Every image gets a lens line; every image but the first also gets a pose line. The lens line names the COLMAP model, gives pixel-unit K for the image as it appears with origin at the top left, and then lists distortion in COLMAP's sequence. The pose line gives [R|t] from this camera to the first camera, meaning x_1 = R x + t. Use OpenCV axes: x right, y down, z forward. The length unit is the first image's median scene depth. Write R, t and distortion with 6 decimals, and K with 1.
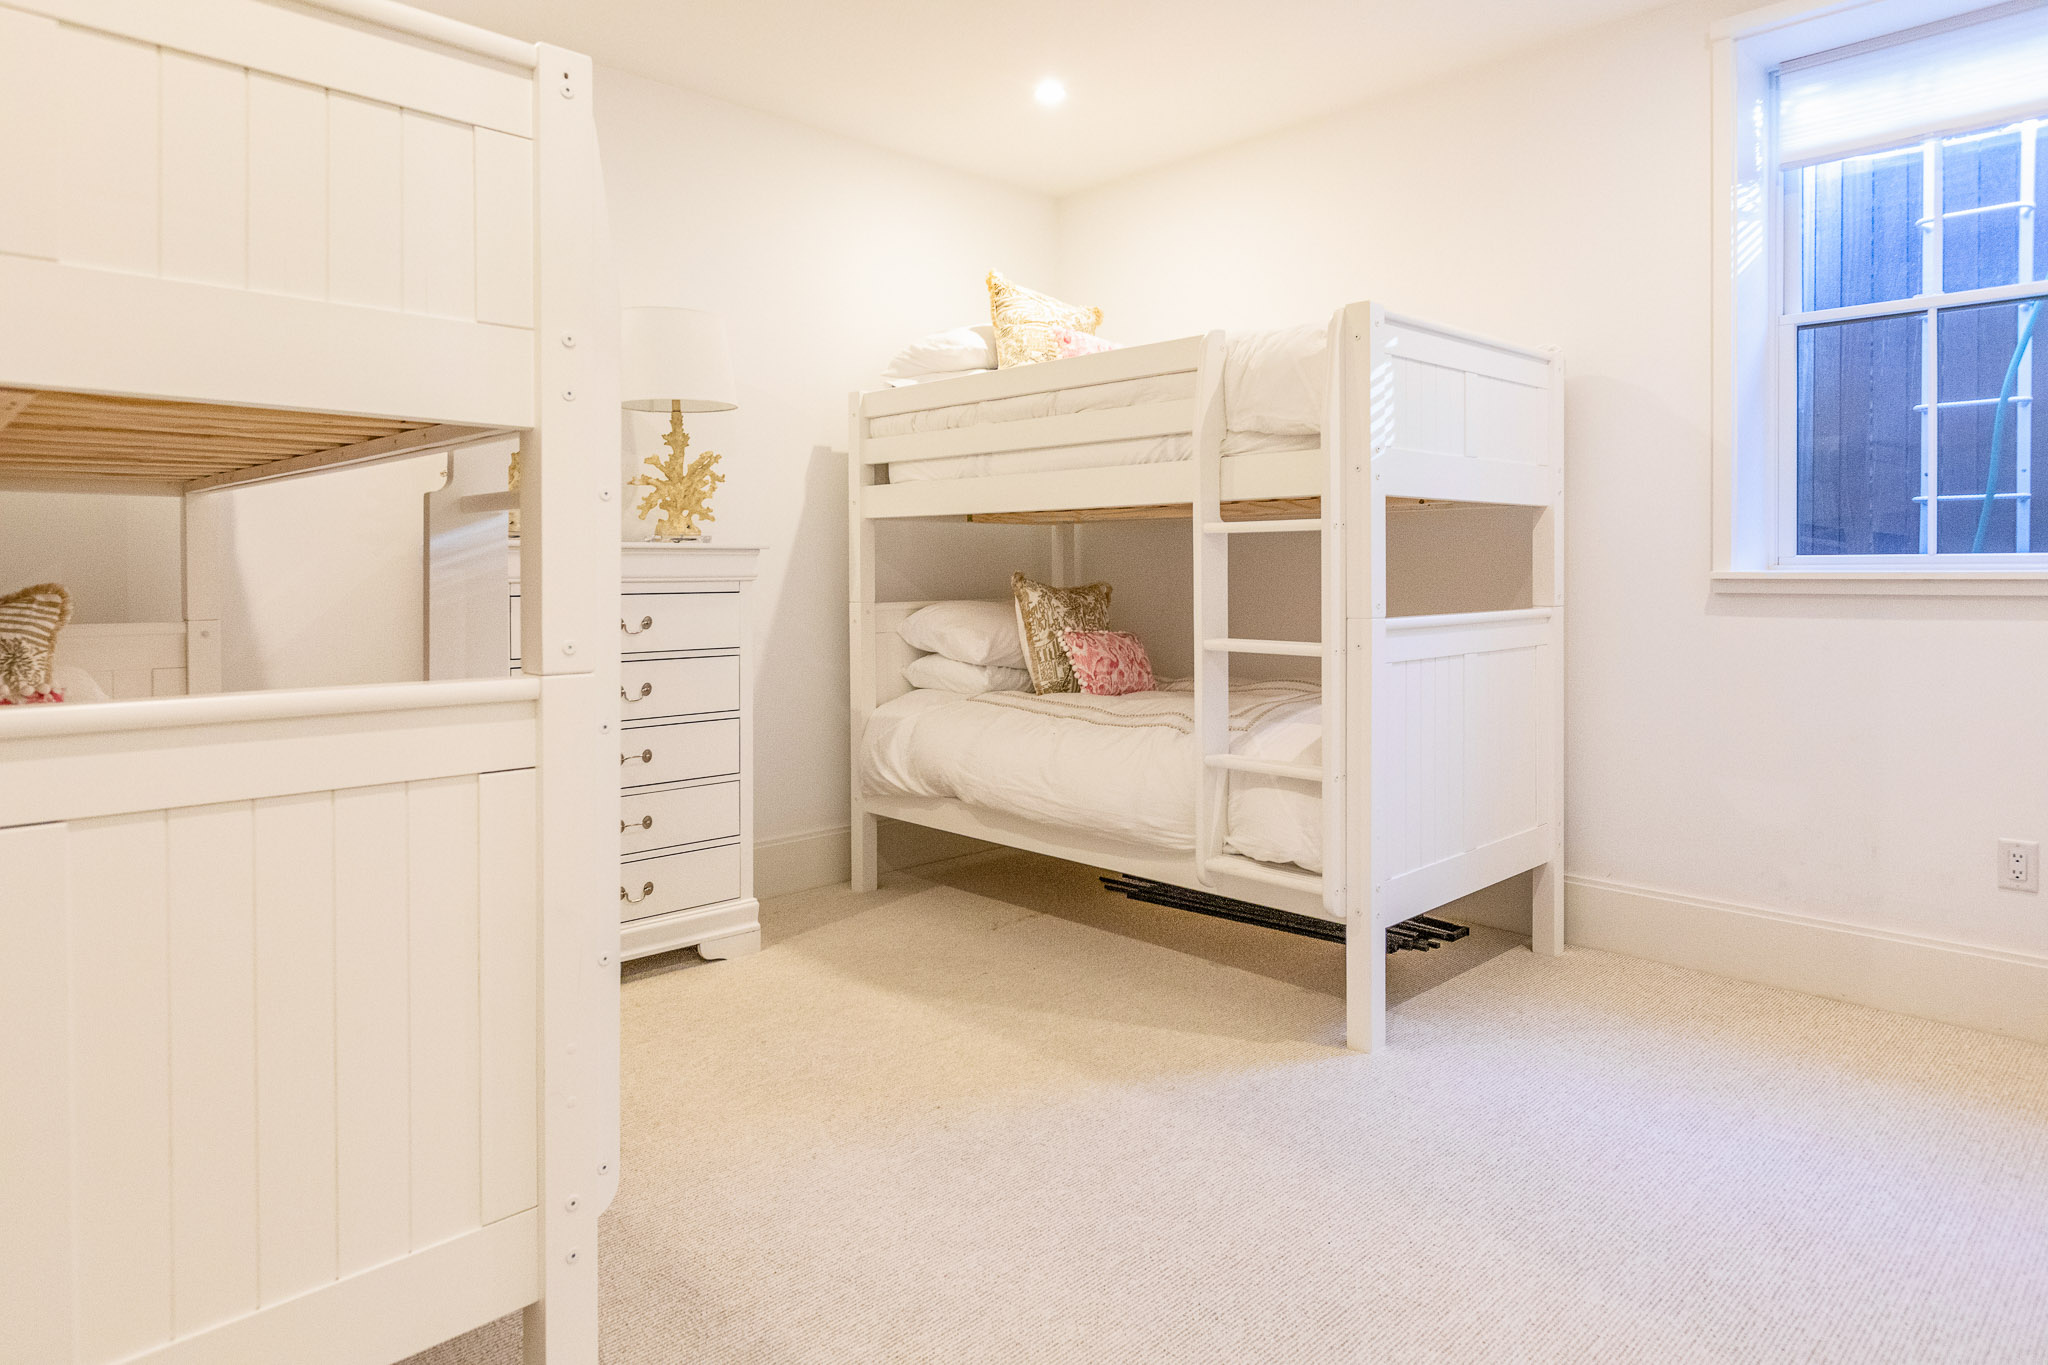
lens RADIAL K [[1225.8, 0, 1024.7], [0, 1225.8, 573.1], [0, 0, 1]] dist [0.000833, -0.000467]
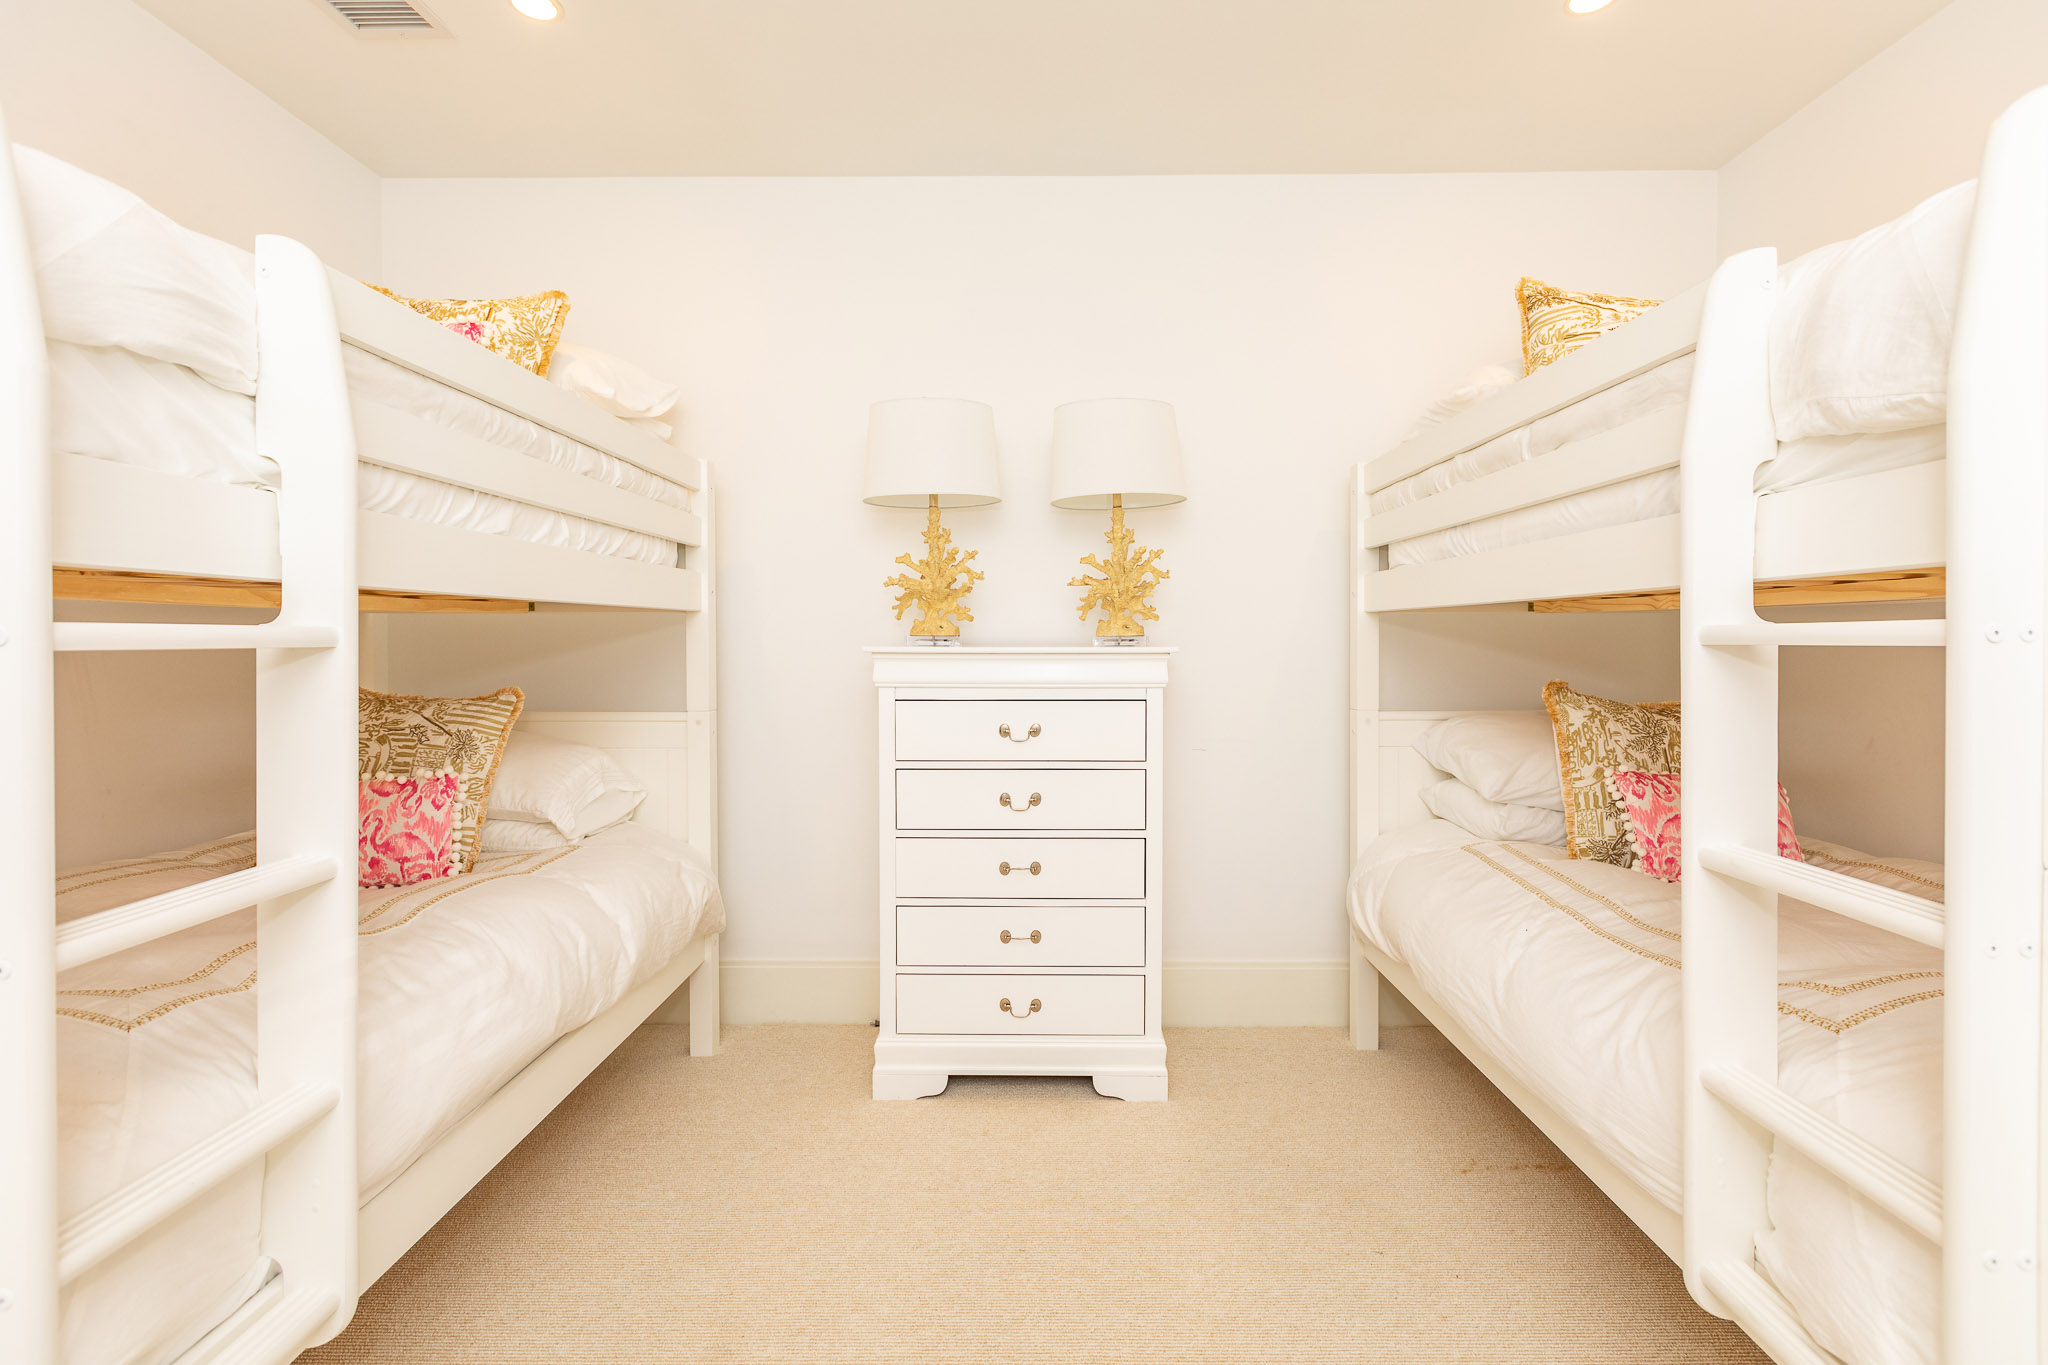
lens RADIAL K [[950.1, 0, 1027.0], [0, 950.1, 648.6], [0, 0, 1]] dist [0.013110, -0.000165]
pose [[0.712809, 0.009455, -0.701295, 0.186889], [-0.004251, 0.999949, 0.009160, -0.026852], [0.701345, -0.003548, 0.712813, 0.411591]]
